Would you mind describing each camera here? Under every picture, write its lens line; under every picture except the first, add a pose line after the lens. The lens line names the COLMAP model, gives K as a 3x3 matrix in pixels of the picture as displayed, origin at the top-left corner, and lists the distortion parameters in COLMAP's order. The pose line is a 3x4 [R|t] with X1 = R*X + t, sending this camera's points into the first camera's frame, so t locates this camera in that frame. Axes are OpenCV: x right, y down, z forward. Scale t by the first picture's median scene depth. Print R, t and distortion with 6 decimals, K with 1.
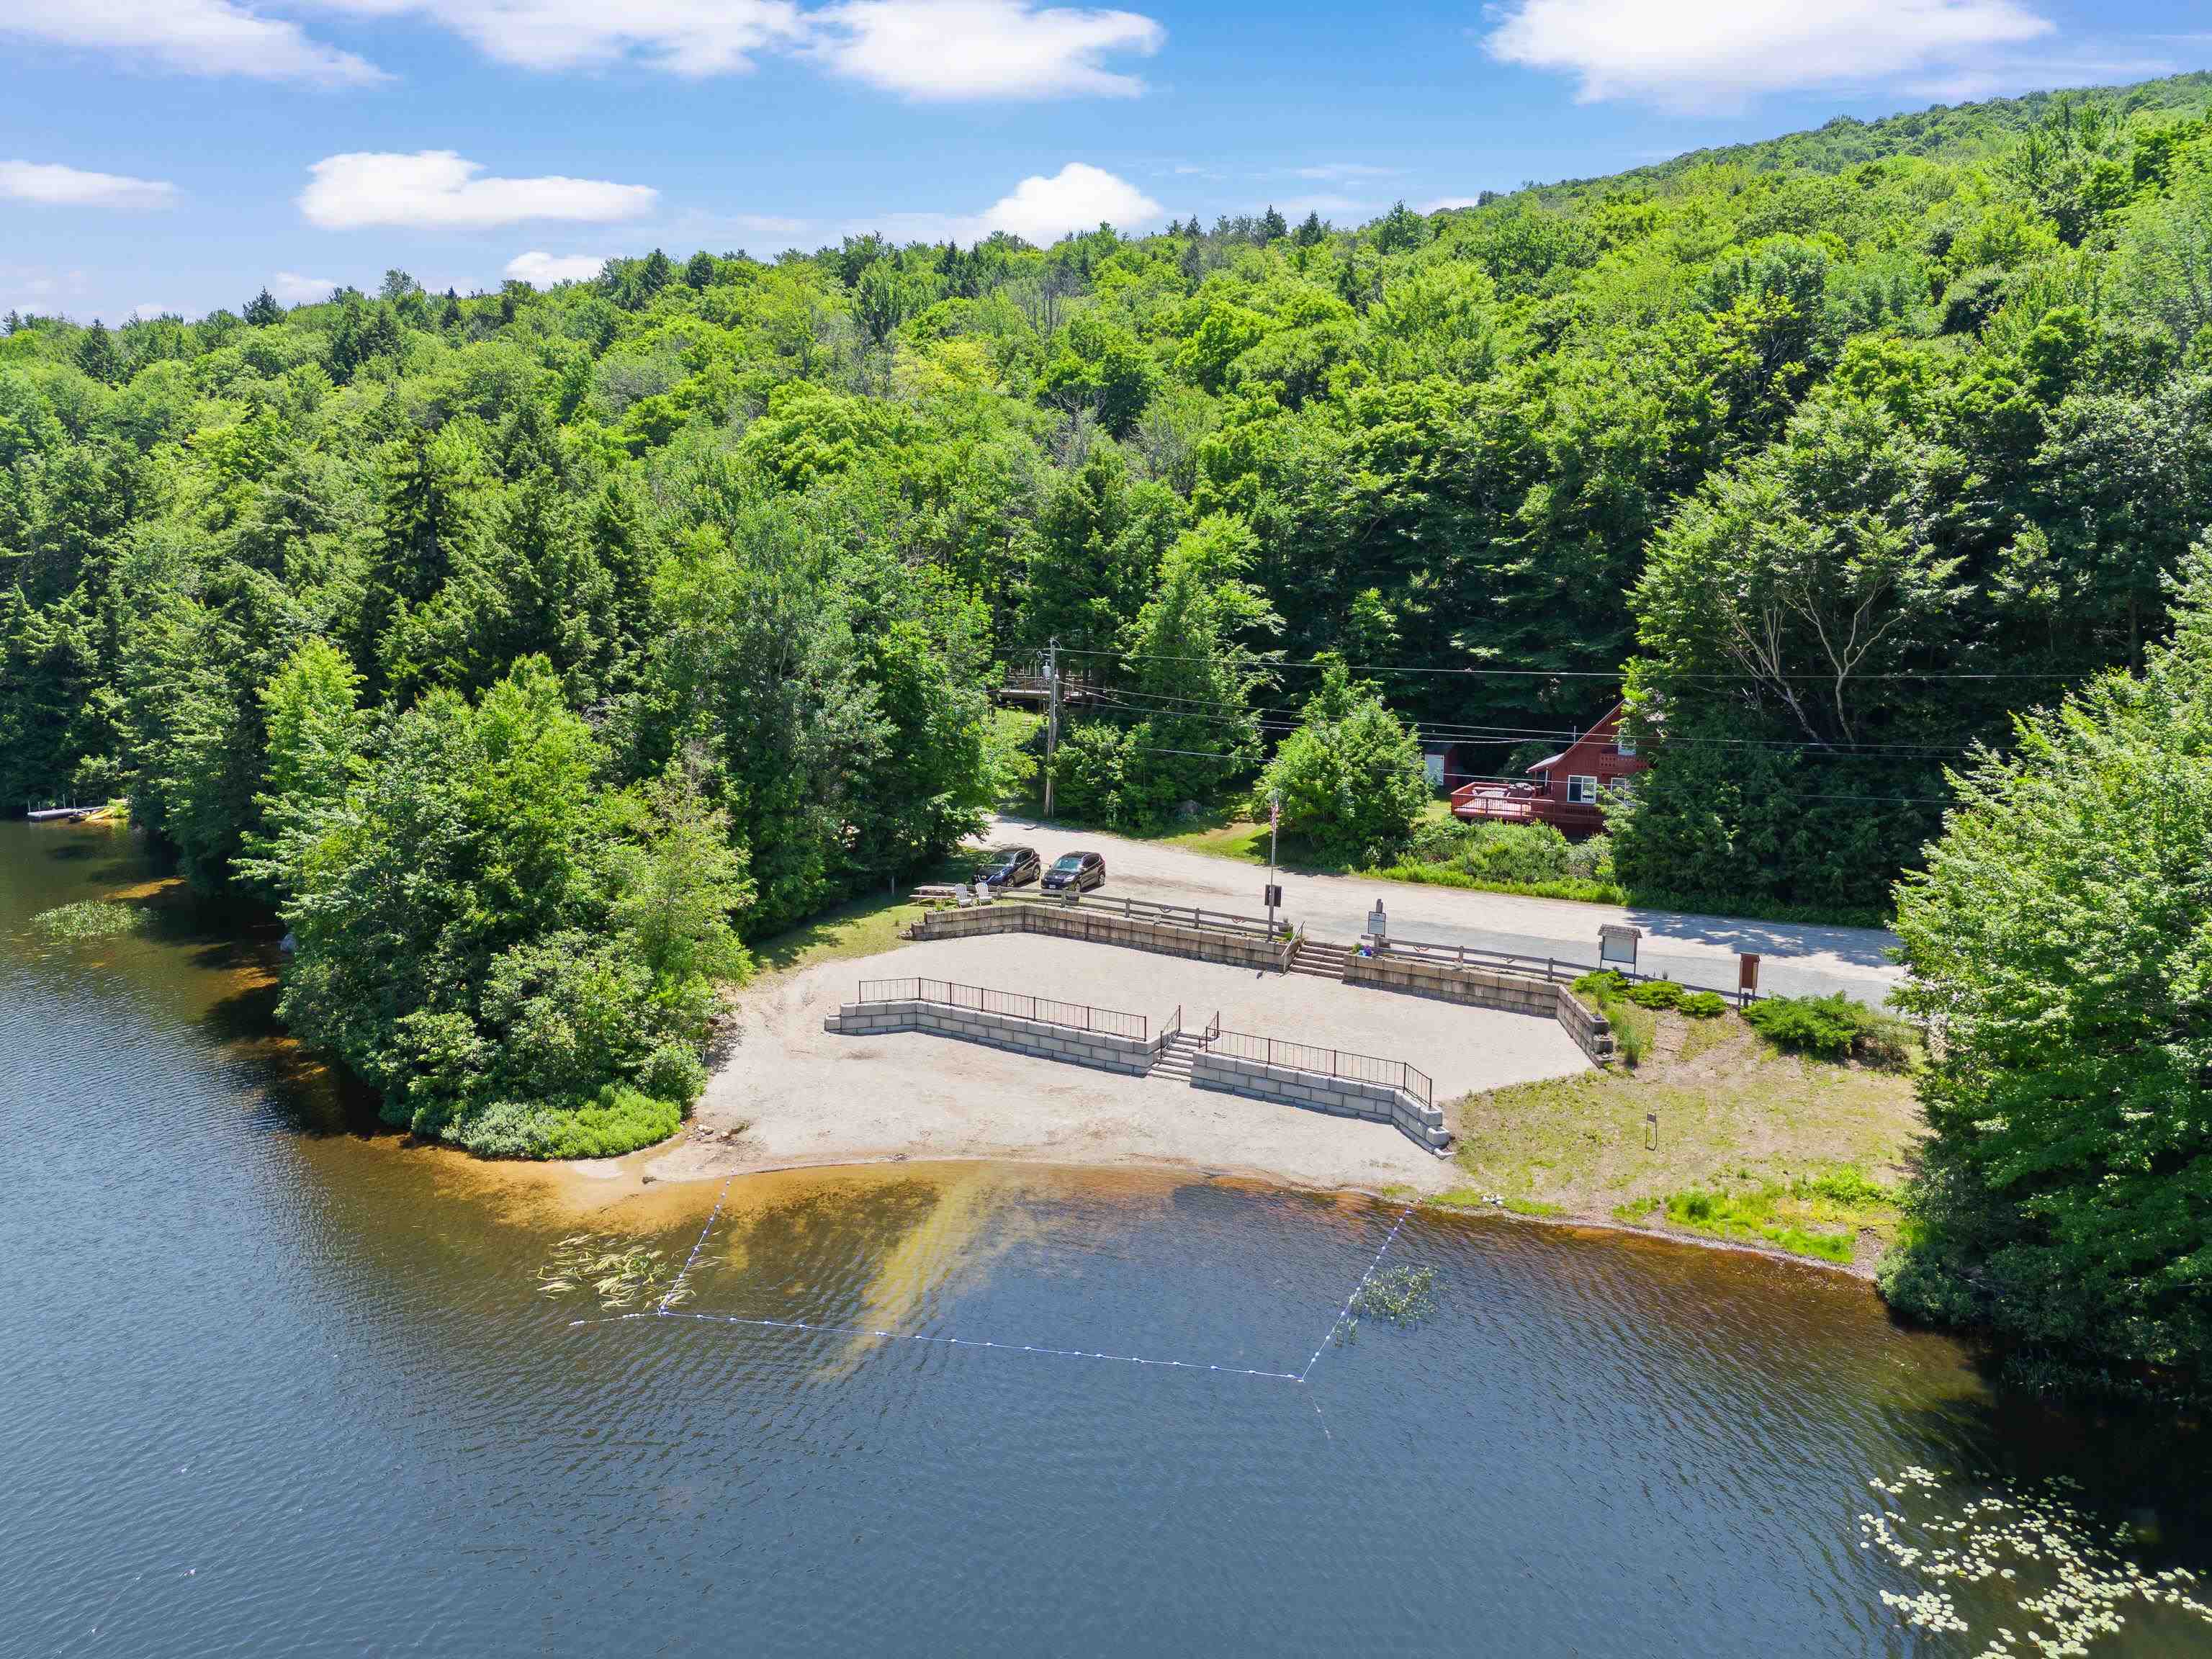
lens RADIAL K [[1663.4, 0, 1110.5], [0, 1663.4, 833.6], [0, 0, 1]] dist [0.096107, -0.112461]
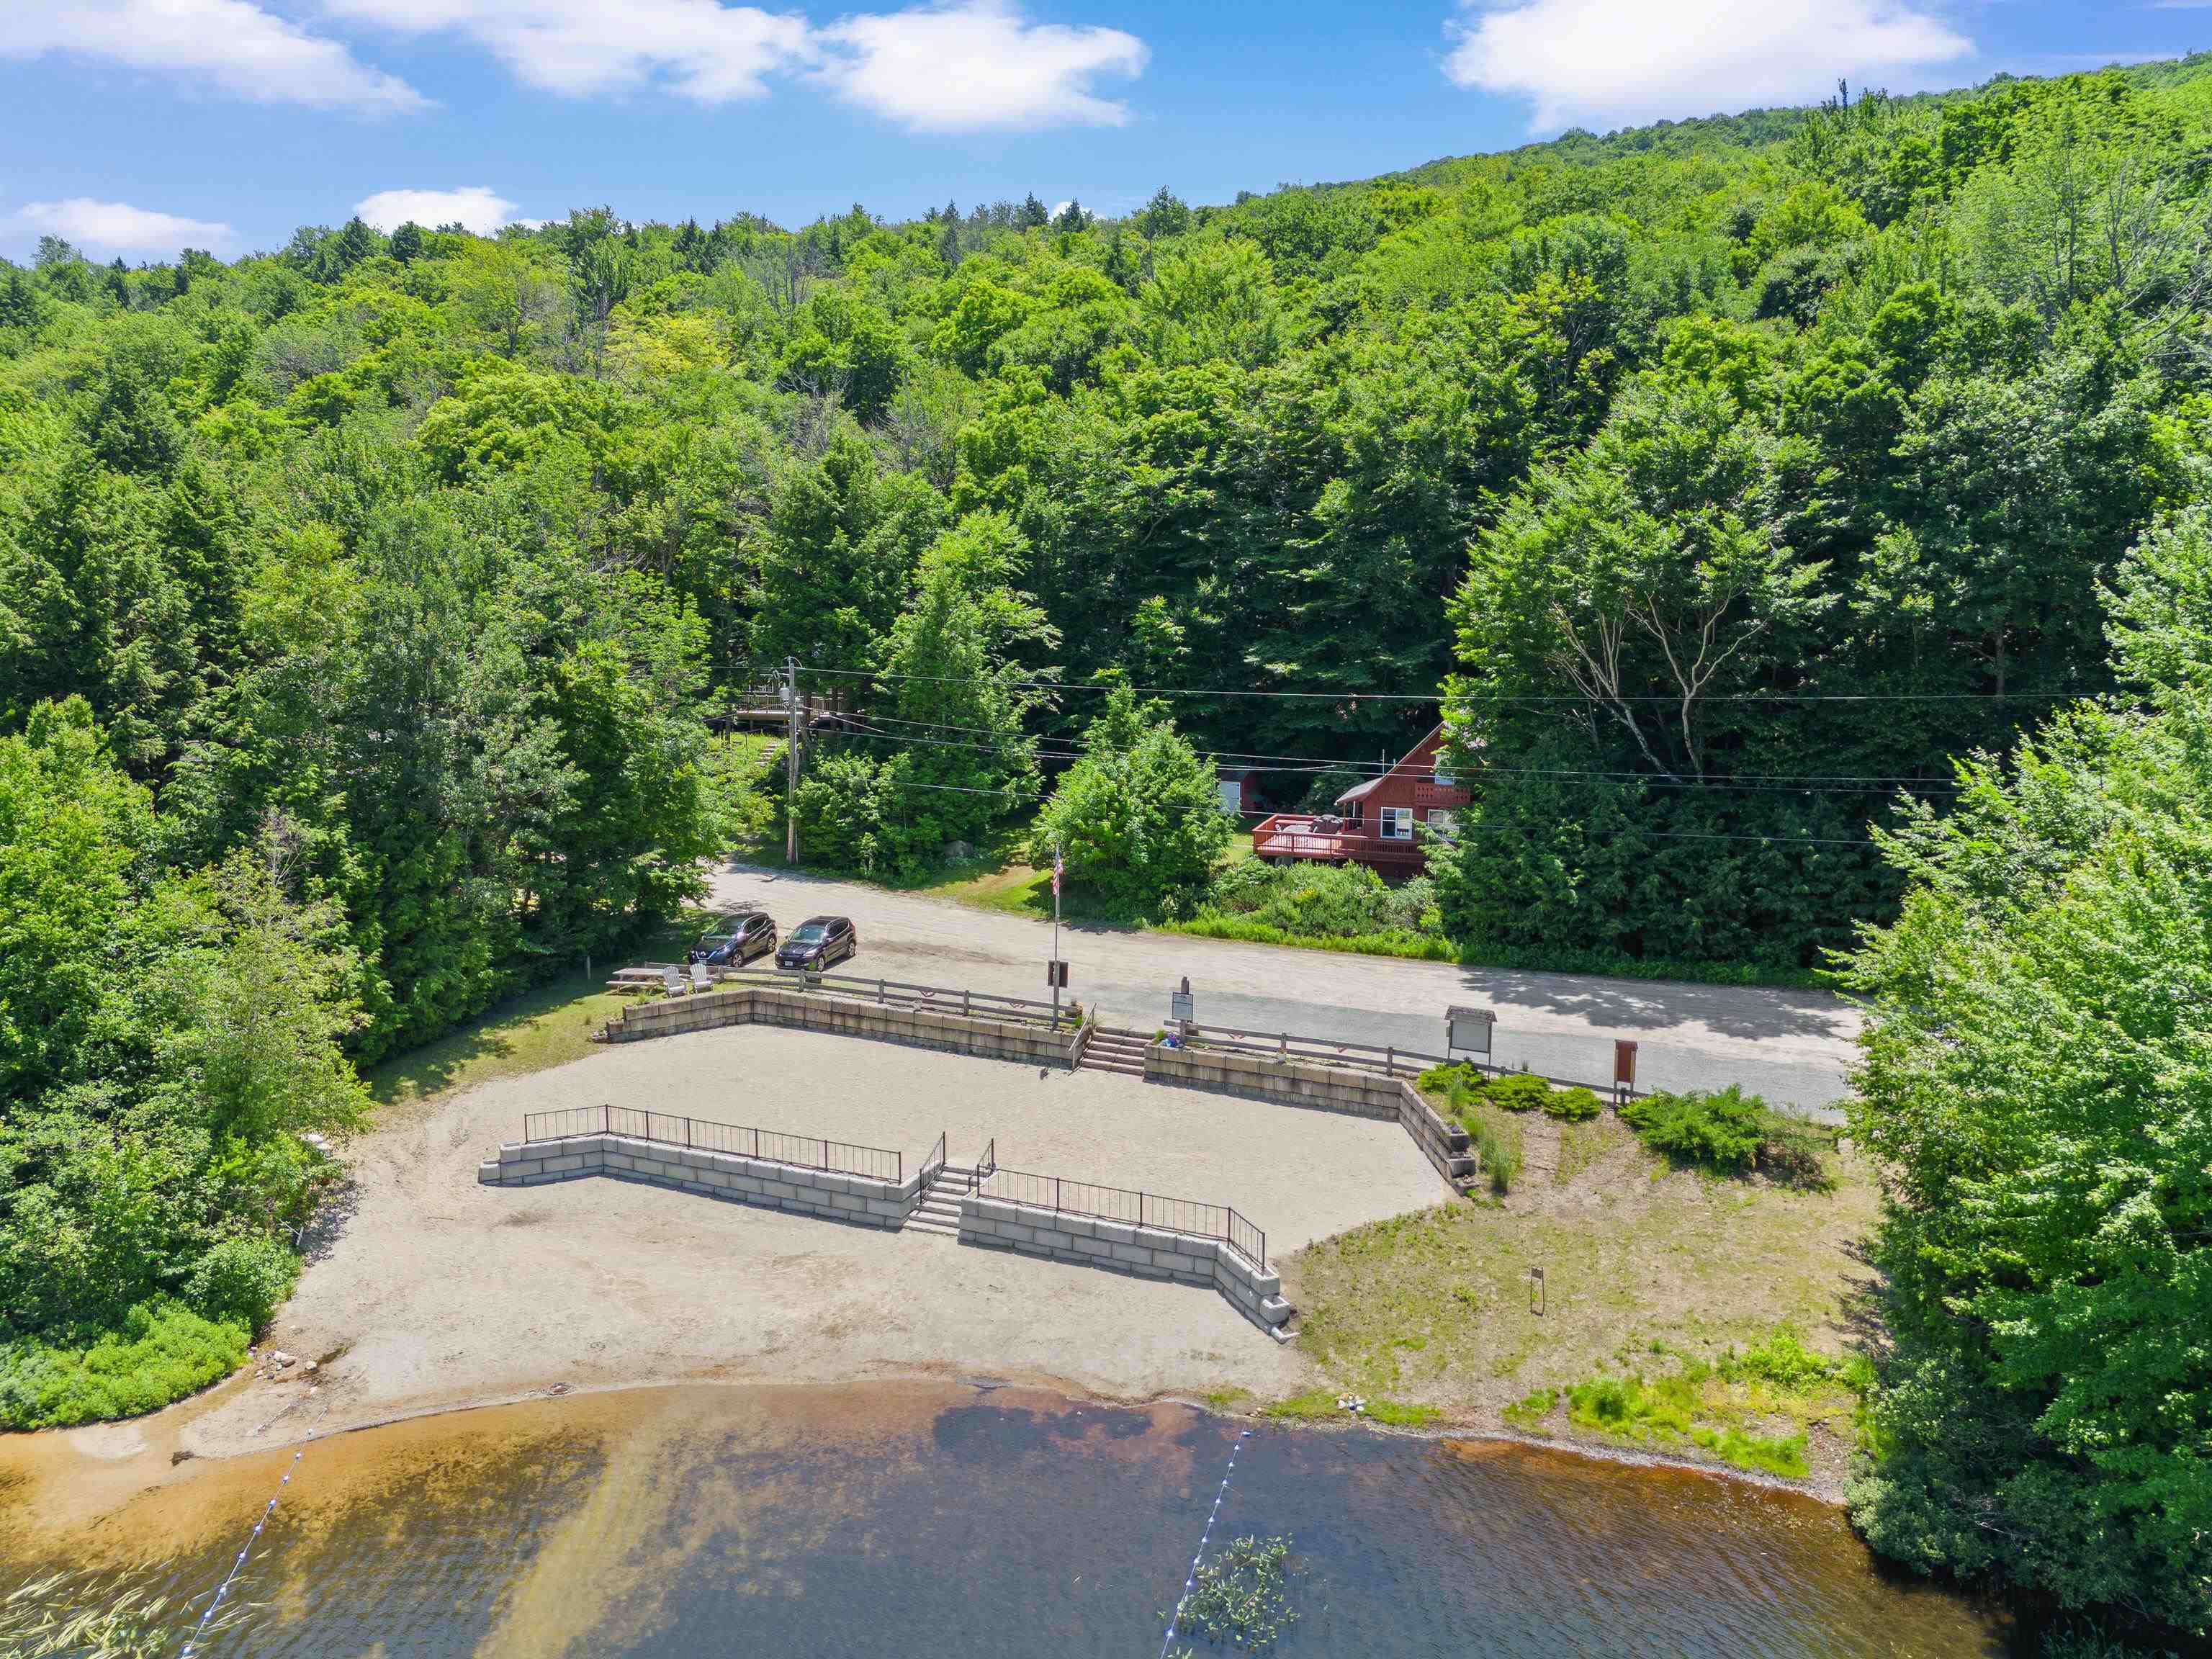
lens RADIAL K [[1663.4, 0, 1110.5], [0, 1663.4, 833.6], [0, 0, 1]] dist [0.096107, -0.112461]
pose [[0.990860, -0.025244, 0.132515, 0.015242], [0.025050, 0.999681, 0.003128, -0.031976], [-0.132551, 0.000220, 0.991176, 0.166434]]
